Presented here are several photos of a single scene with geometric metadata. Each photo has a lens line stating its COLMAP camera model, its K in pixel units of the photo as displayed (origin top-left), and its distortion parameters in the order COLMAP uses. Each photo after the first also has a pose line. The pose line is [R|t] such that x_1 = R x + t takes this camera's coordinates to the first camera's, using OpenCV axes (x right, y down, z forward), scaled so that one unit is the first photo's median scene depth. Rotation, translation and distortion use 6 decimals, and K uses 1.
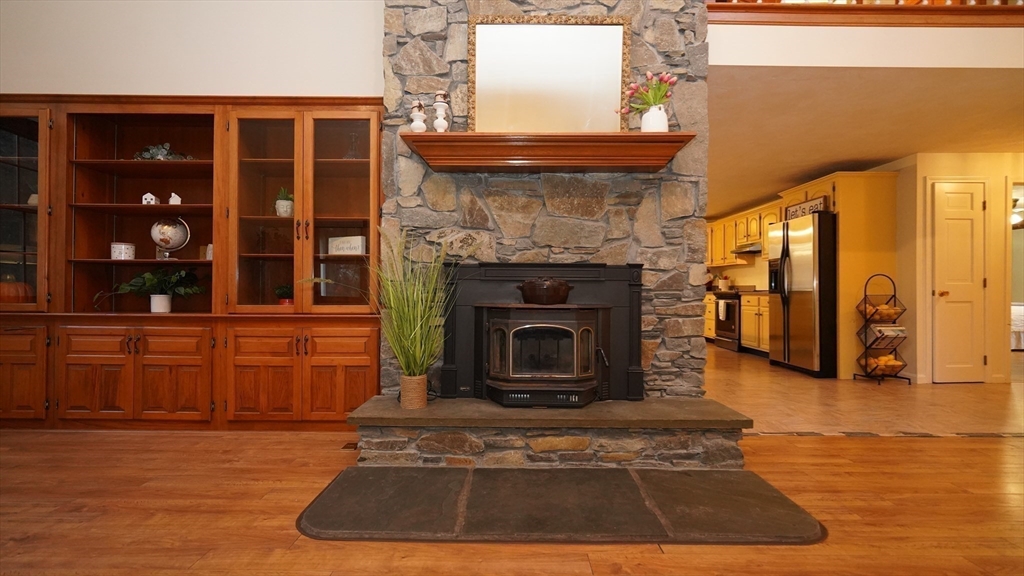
lens RADIAL K [[462.8, 0, 512.0], [0, 462.8, 288.0], [0, 0, 1]] dist [-0.005528, 0.000876]
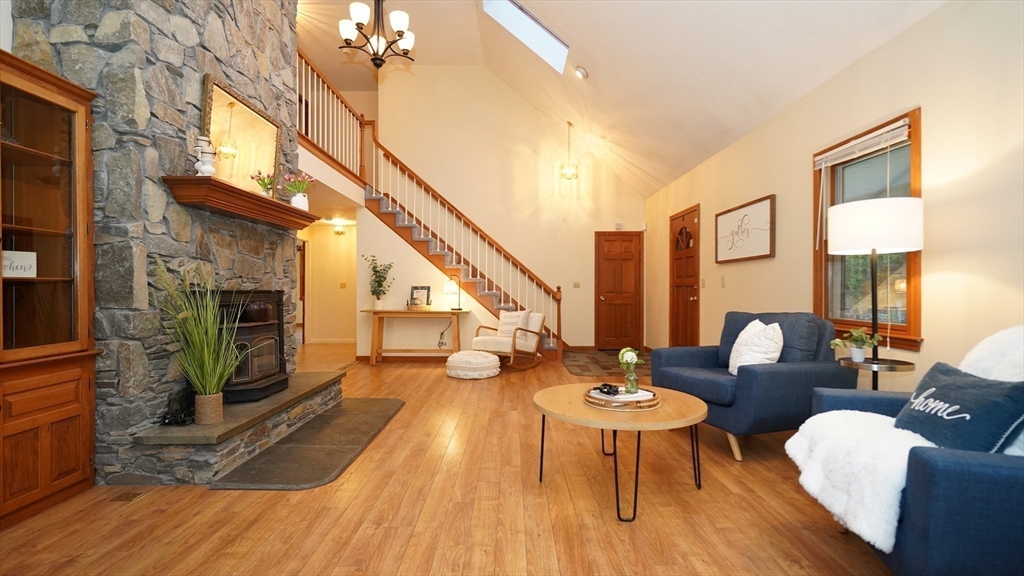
lens RADIAL K [[462.8, 0, 512.0], [0, 462.8, 288.0], [0, 0, 1]] dist [-0.005528, 0.000876]
pose [[-0.003756, -0.004651, 0.999982, -1.199268], [-0.005511, 0.999974, 0.004630, -0.068943], [-0.999978, -0.005493, -0.003782, 0.250308]]
